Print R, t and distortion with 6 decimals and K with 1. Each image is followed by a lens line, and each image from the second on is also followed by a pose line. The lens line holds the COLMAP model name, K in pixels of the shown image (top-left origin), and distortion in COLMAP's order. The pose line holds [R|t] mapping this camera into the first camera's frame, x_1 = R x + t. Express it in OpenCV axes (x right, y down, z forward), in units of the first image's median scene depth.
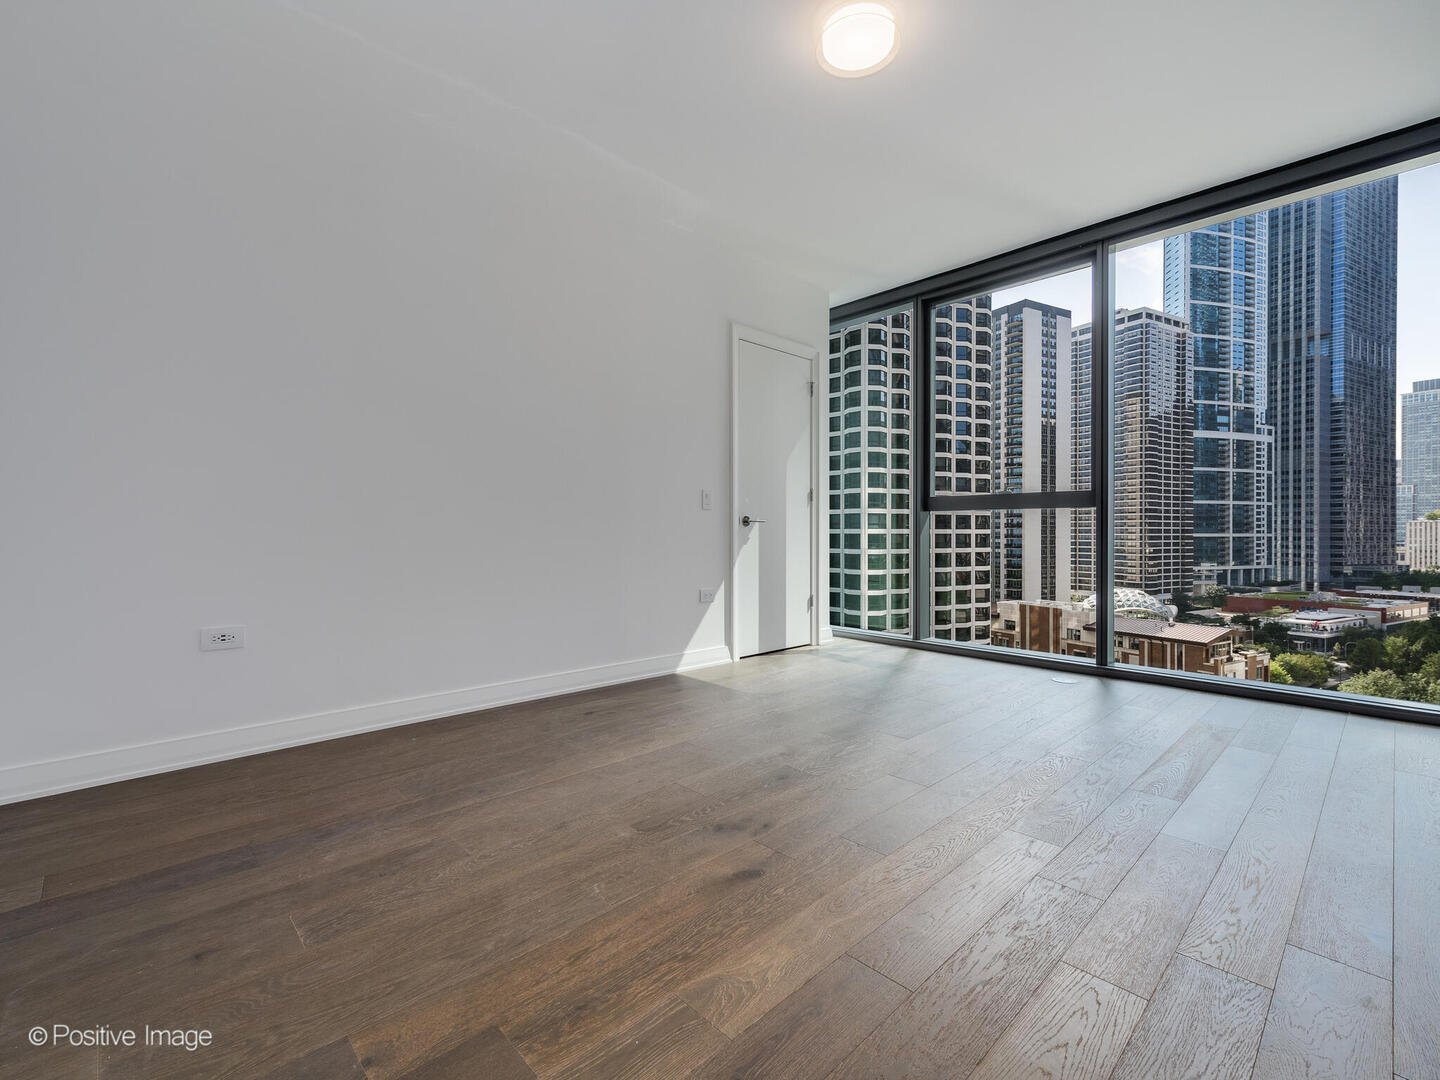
lens RADIAL K [[637.4, 0, 718.9], [0, 637.4, 534.8], [0, 0, 1]] dist [0.008671, -0.000337]
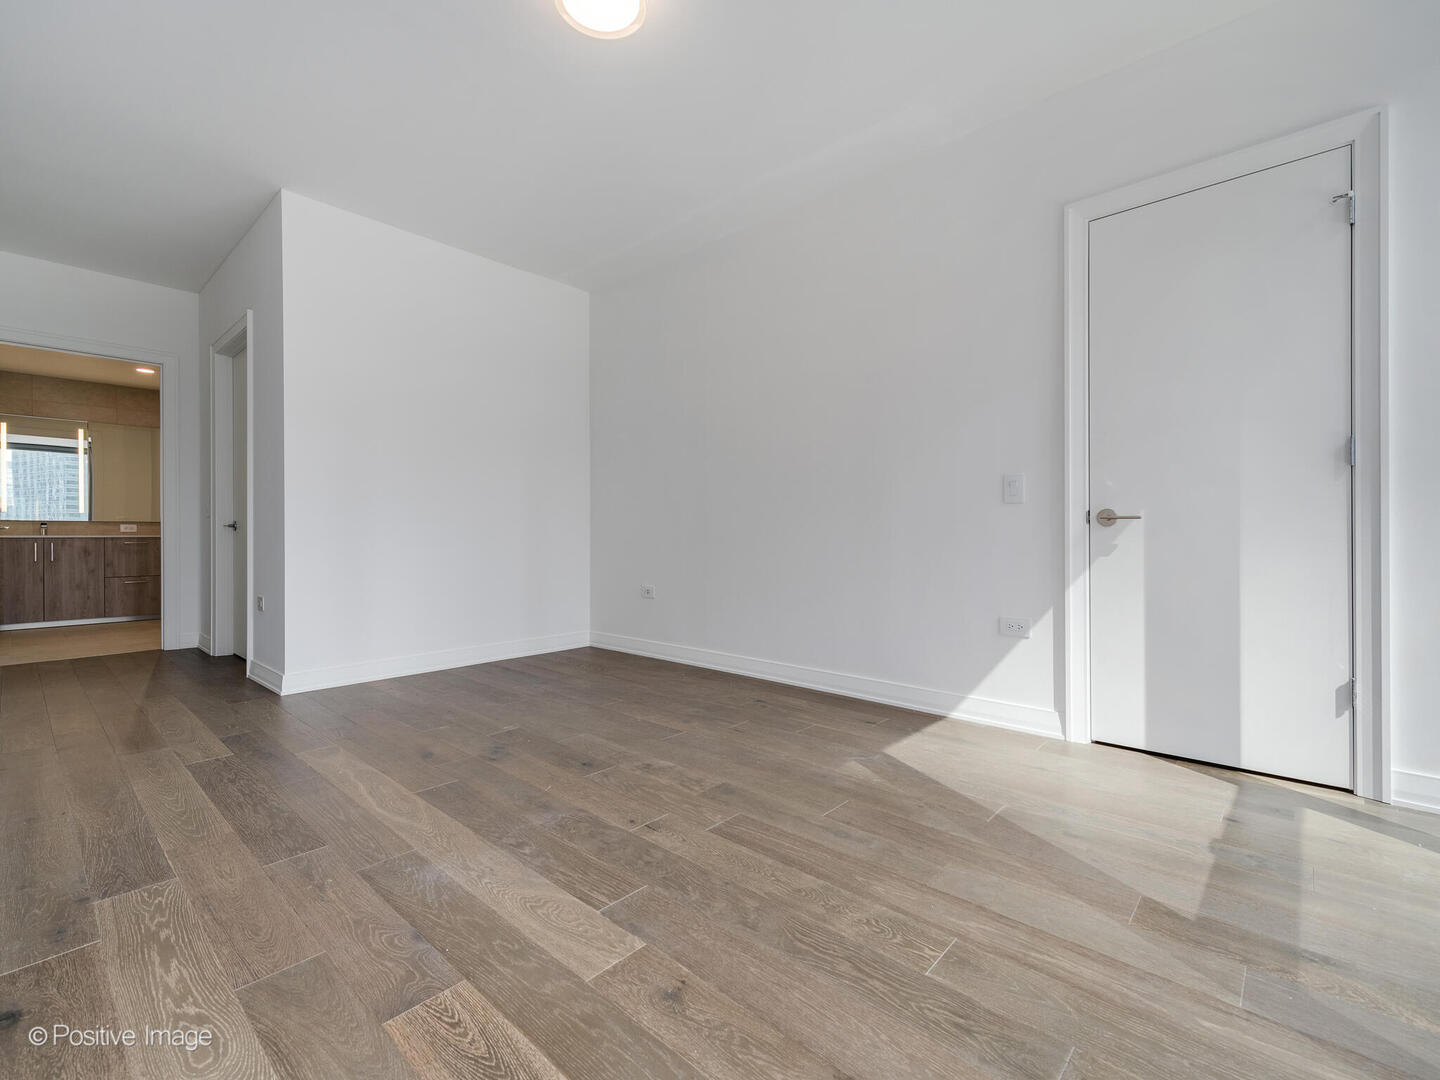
lens RADIAL K [[637.4, 0, 725.2], [0, 637.4, 532.2], [0, 0, 1]] dist [0.008671, -0.000337]
pose [[0.077299, -0.006644, -0.996986, 0.652776], [-0.004268, 0.999966, -0.006994, -0.001390], [0.996999, 0.004796, 0.077268, 0.631248]]
